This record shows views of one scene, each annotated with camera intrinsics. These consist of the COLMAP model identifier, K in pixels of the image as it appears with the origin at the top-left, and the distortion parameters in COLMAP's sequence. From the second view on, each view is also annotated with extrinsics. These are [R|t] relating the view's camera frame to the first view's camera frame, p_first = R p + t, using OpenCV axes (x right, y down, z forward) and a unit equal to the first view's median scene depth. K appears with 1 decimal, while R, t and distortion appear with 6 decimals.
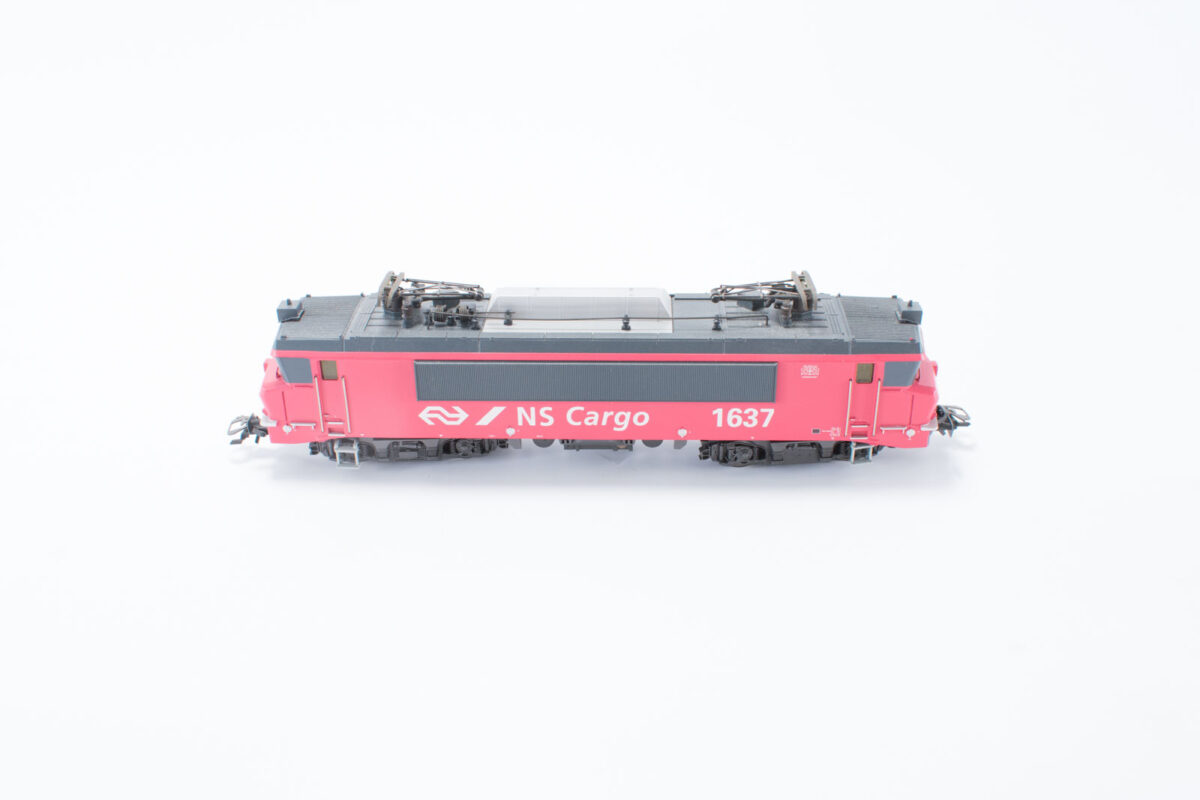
lens RADIAL K [[1239.3, 0, 600.0], [0, 1239.3, 400.0], [0, 0, 1]] dist [-0.030752, -0.001583]
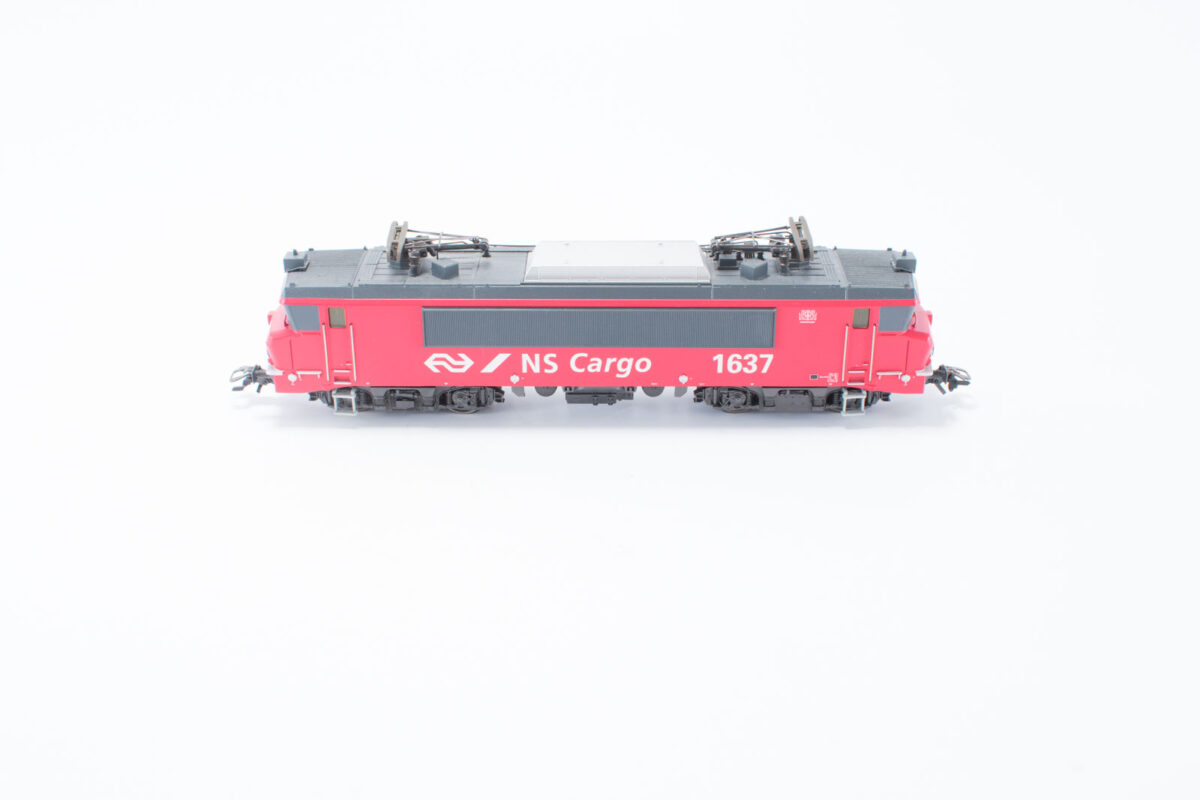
lens RADIAL K [[1451.5, 0, 600.0], [0, 1451.5, 400.0], [0, 0, 1]] dist [-0.002424, -0.004293]
pose [[0.999647, -0.002881, 0.026424, -0.034124], [0.003902, 0.999245, -0.038667, 0.089802], [-0.026292, 0.038756, 0.998903, -0.192924]]
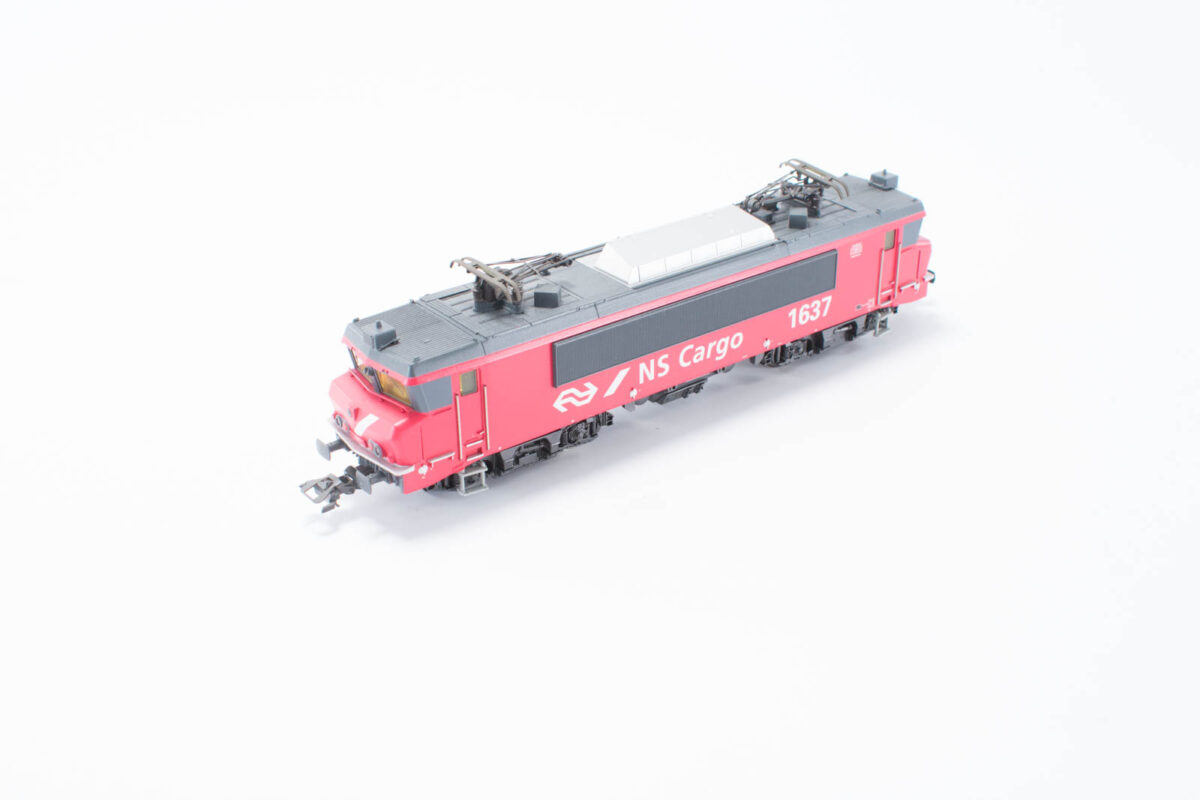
lens RADIAL K [[1451.5, 0, 600.0], [0, 1451.5, 400.0], [0, 0, 1]] dist [-0.002424, -0.004293]
pose [[0.767336, -0.292432, 0.570683, -0.721238], [0.305870, 0.949109, 0.075076, -0.059825], [-0.563595, 0.116946, 0.817731, 0.122781]]
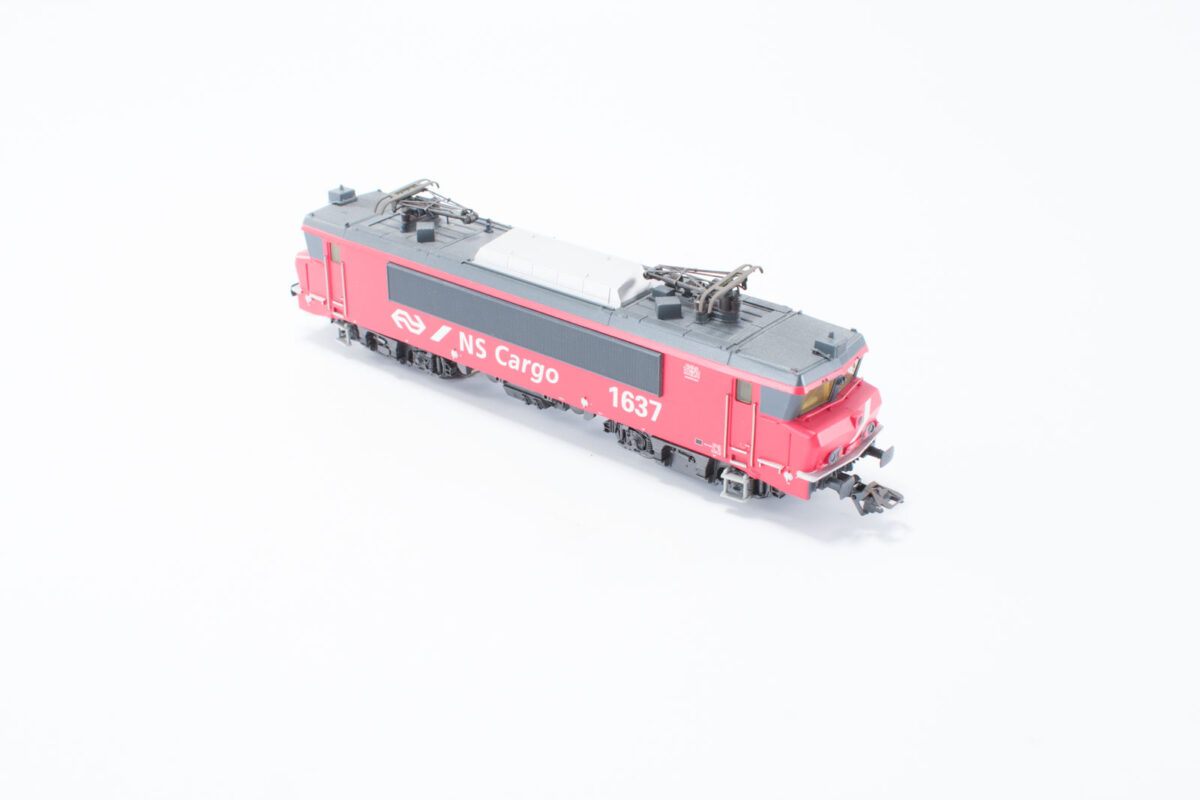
lens RADIAL K [[1451.5, 0, 600.0], [0, 1451.5, 400.0], [0, 0, 1]] dist [-0.002424, -0.004293]
pose [[0.800399, 0.284466, -0.527674, 0.670038], [-0.296617, 0.952865, 0.063763, -0.050647], [0.520941, 0.105482, 0.847051, 0.053980]]
